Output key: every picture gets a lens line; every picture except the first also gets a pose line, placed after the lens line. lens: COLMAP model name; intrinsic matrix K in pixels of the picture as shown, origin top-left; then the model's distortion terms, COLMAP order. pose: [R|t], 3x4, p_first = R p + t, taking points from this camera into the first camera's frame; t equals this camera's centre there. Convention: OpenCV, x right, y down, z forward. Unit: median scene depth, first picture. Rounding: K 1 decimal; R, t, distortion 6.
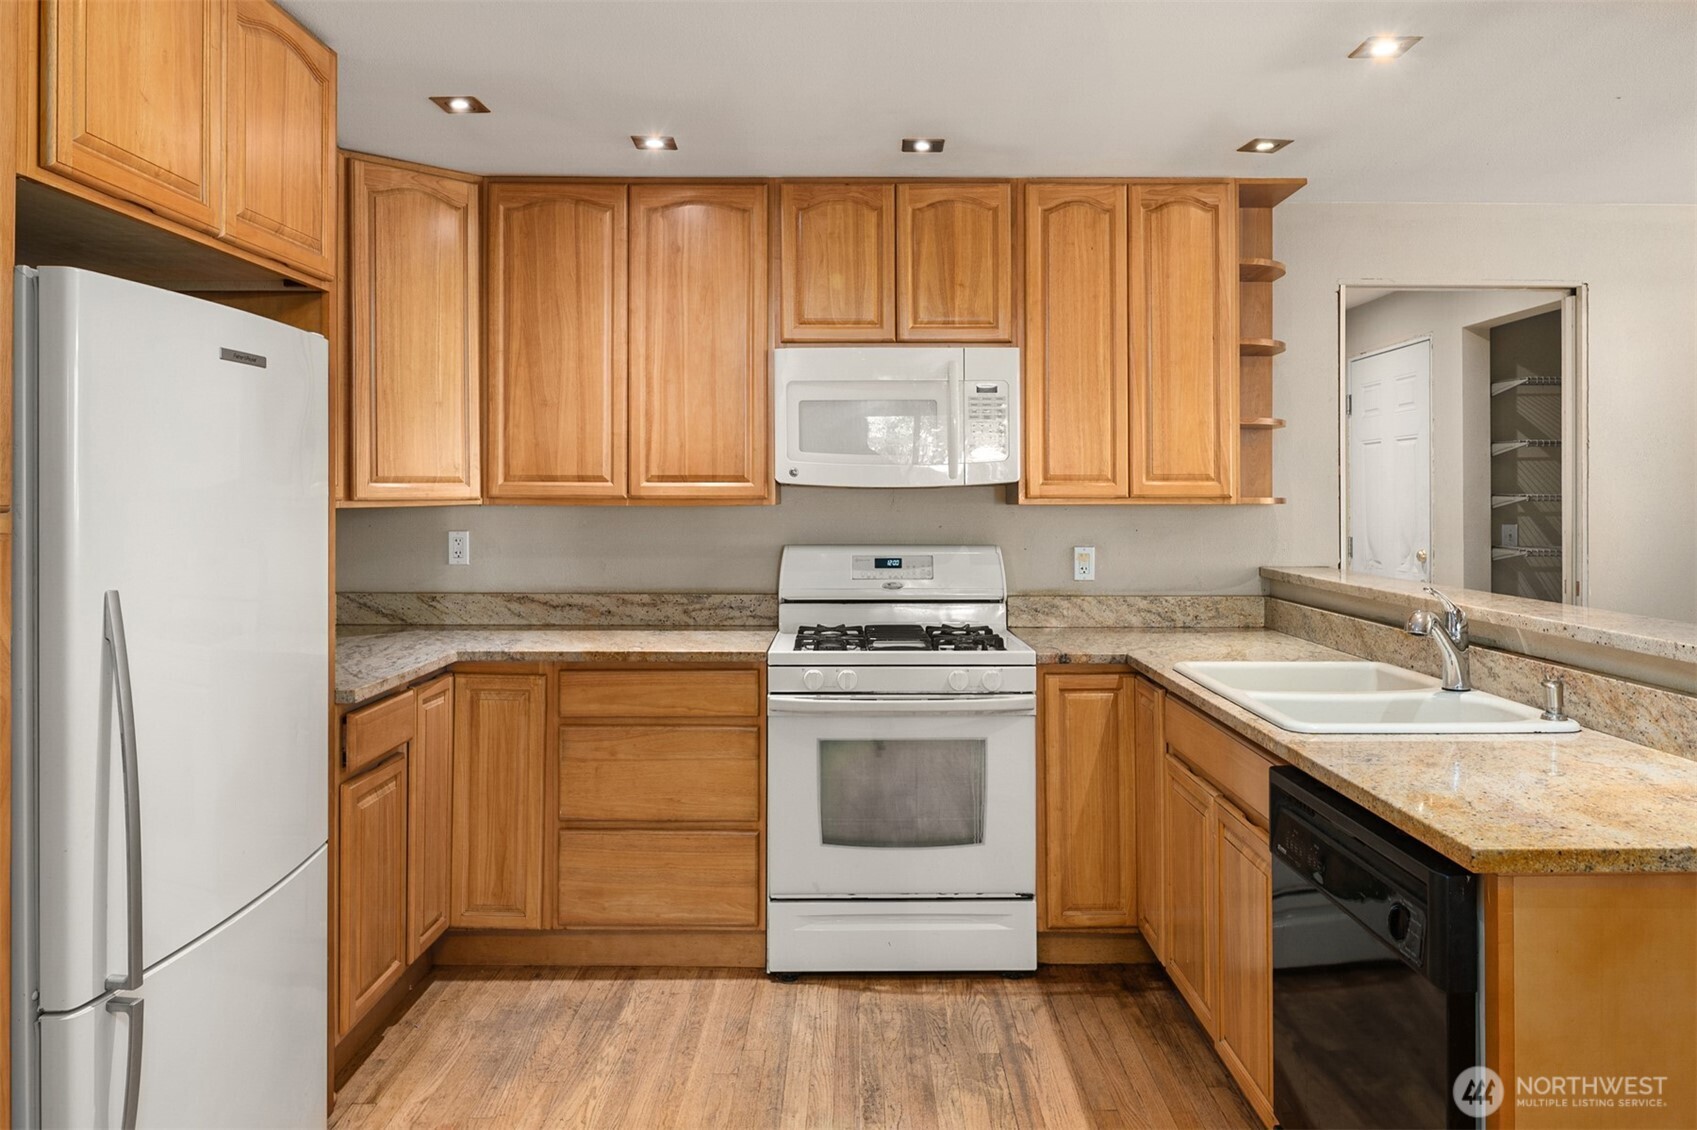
lens RADIAL K [[1112.0, 0, 846.6], [0, 1112.0, 491.6], [0, 0, 1]] dist [0.001873, -0.009420]
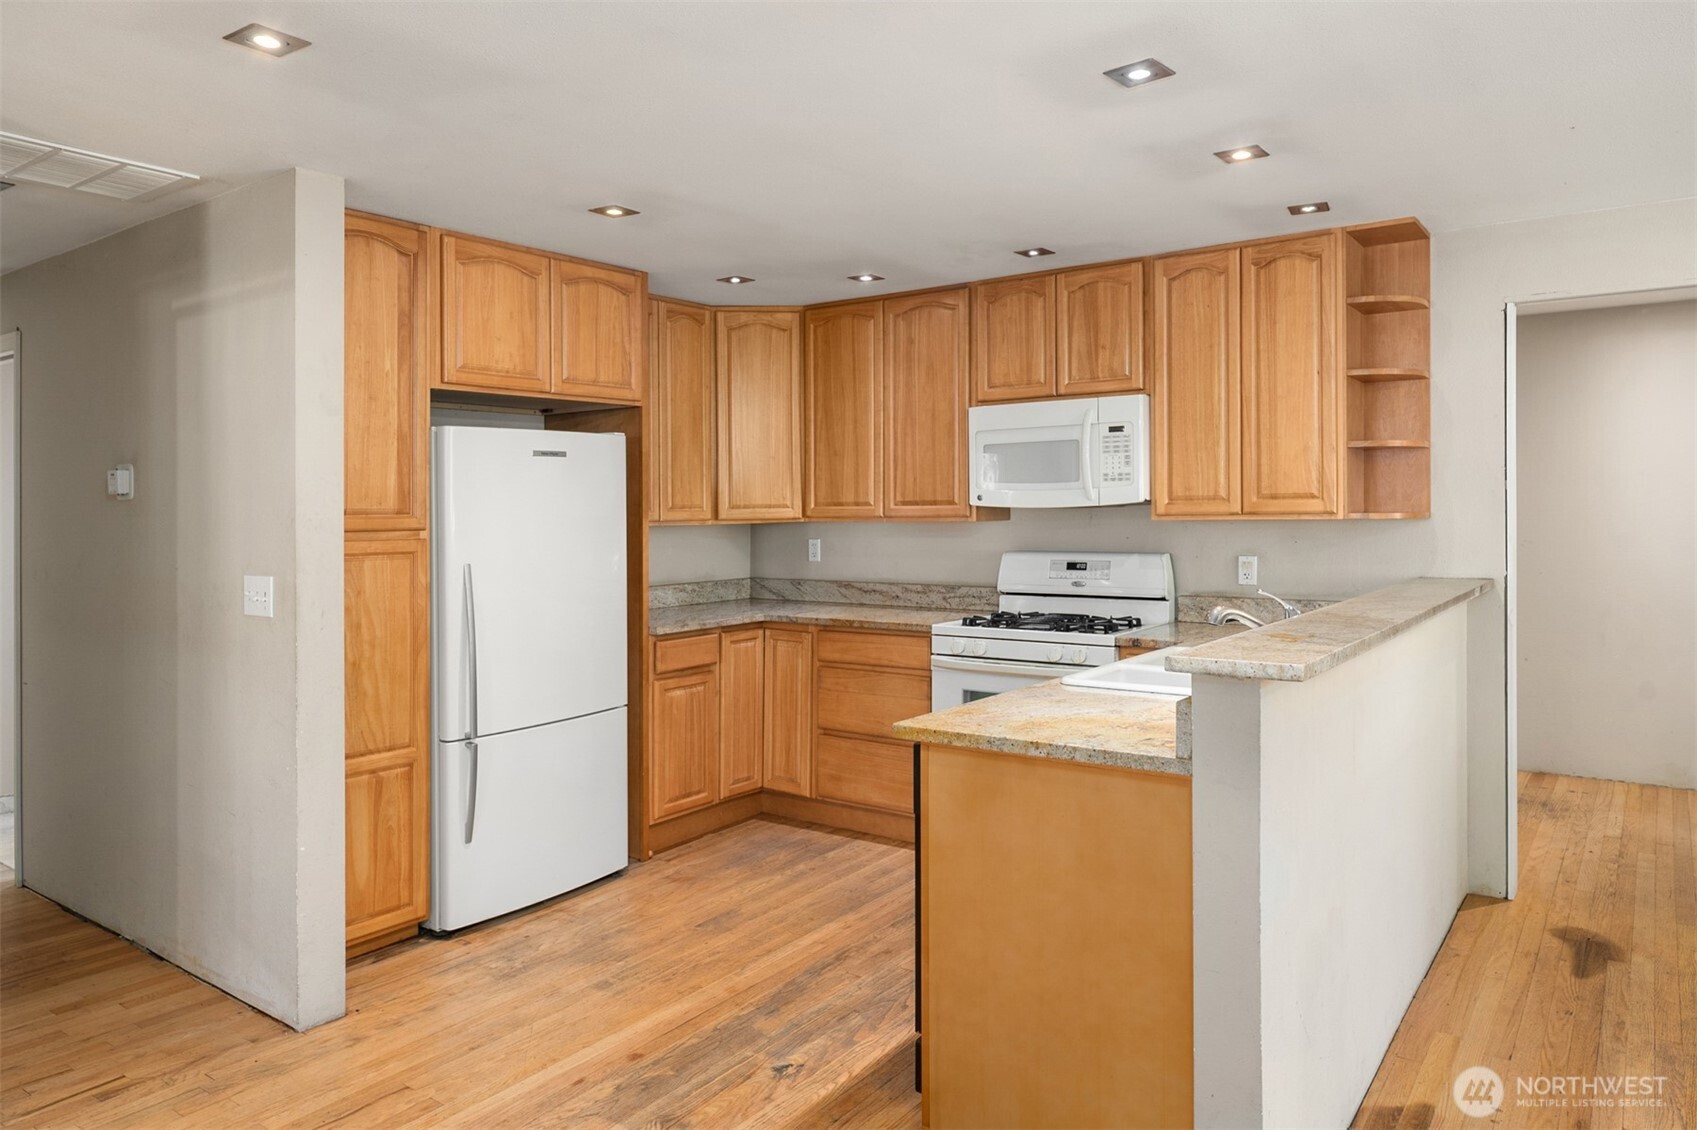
lens RADIAL K [[1112.0, 0, 883.1], [0, 1112.0, 496.6], [0, 0, 1]] dist [0.001873, -0.009420]
pose [[0.820907, -0.015716, -0.570845, 0.629101], [0.012832, 0.999876, -0.009076, -0.007343], [0.570917, 0.000125, 0.821008, -0.186750]]
